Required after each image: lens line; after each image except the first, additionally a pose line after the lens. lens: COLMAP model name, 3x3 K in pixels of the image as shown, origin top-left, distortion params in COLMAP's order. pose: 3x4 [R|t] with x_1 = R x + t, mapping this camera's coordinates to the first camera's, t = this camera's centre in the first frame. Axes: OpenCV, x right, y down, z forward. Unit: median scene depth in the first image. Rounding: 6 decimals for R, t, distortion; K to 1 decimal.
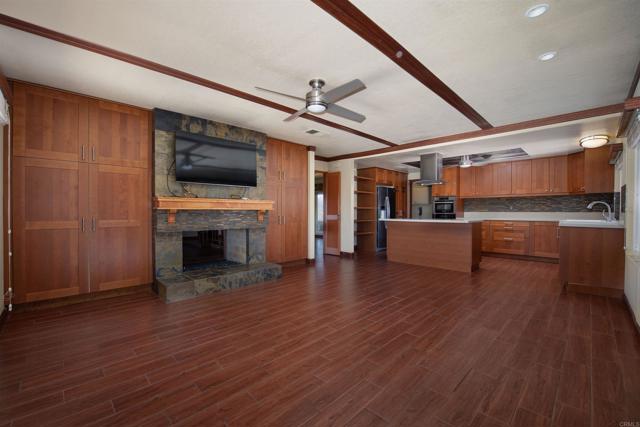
lens RADIAL K [[268.0, 0, 330.9], [0, 268.0, 213.1], [0, 0, 1]] dist [-0.000224, -0.000042]
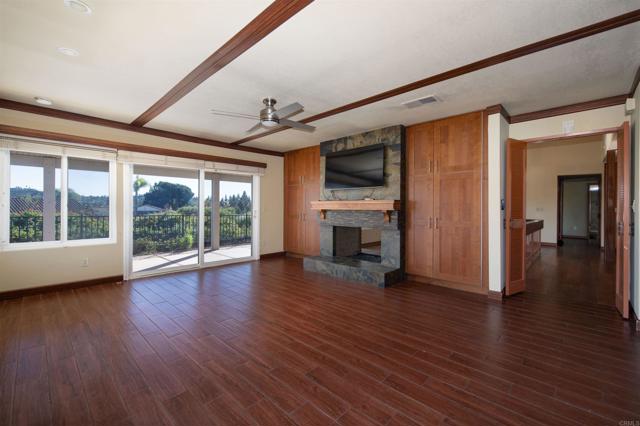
lens RADIAL K [[281.1, 0, 320.0], [0, 281.1, 213.0], [0, 0, 1]] dist [-0.000416, 0.000001]
pose [[-0.004412, 0.017776, -0.999832, 0.809919], [-0.011383, 0.999776, 0.017825, -0.018981], [0.999925, 0.011460, -0.004209, 0.863721]]
